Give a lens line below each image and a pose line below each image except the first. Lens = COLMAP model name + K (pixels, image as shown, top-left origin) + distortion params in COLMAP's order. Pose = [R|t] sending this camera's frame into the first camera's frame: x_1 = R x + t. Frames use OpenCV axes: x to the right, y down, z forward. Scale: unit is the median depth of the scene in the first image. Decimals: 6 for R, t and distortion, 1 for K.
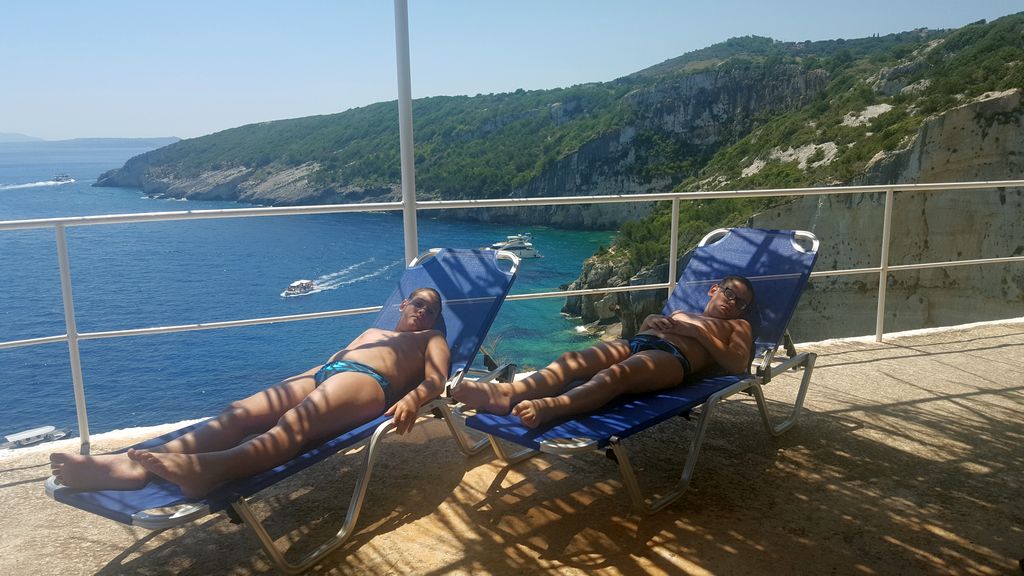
lens RADIAL K [[773.1, 0, 493.5], [0, 773.1, 299.6], [0, 0, 1]] dist [0.150151, -0.267490]
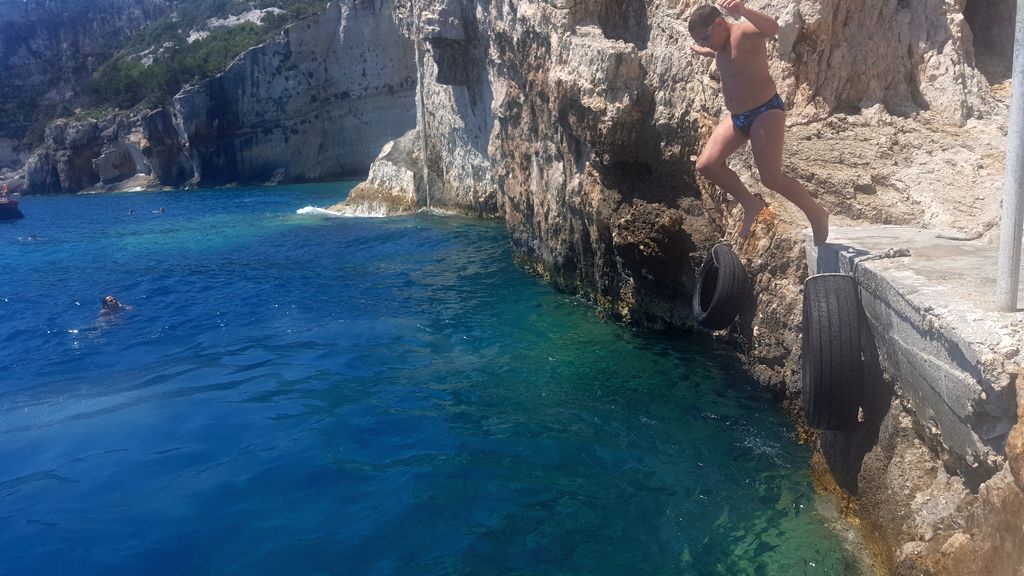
lens RADIAL K [[772.3, 0, 495.2], [0, 772.3, 302.2], [0, 0, 1]] dist [0.098302, -0.135680]
pose [[0.594197, -0.174482, 0.785166, -0.152096], [0.211462, 0.975734, 0.056800, 0.099262], [-0.776024, 0.132283, 0.616675, 0.083542]]
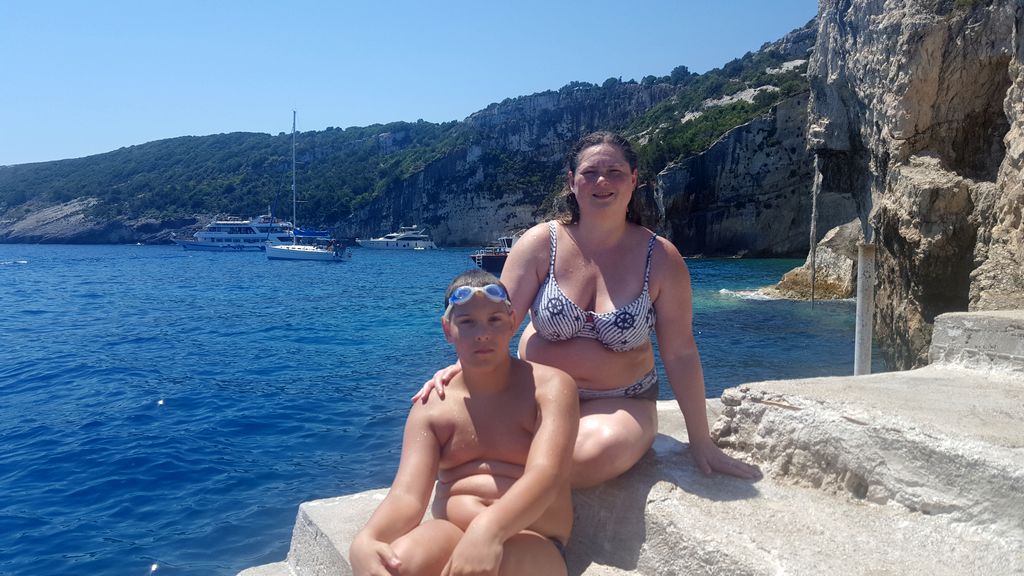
lens RADIAL K [[766.4, 0, 497.9], [0, 766.4, 304.2], [0, 0, 1]] dist [0.182883, -0.339652]
pose [[0.941544, -0.022366, 0.336148, -0.150079], [0.061960, 0.992269, -0.107528, 0.099222], [-0.331144, 0.122070, 0.935651, 0.075223]]
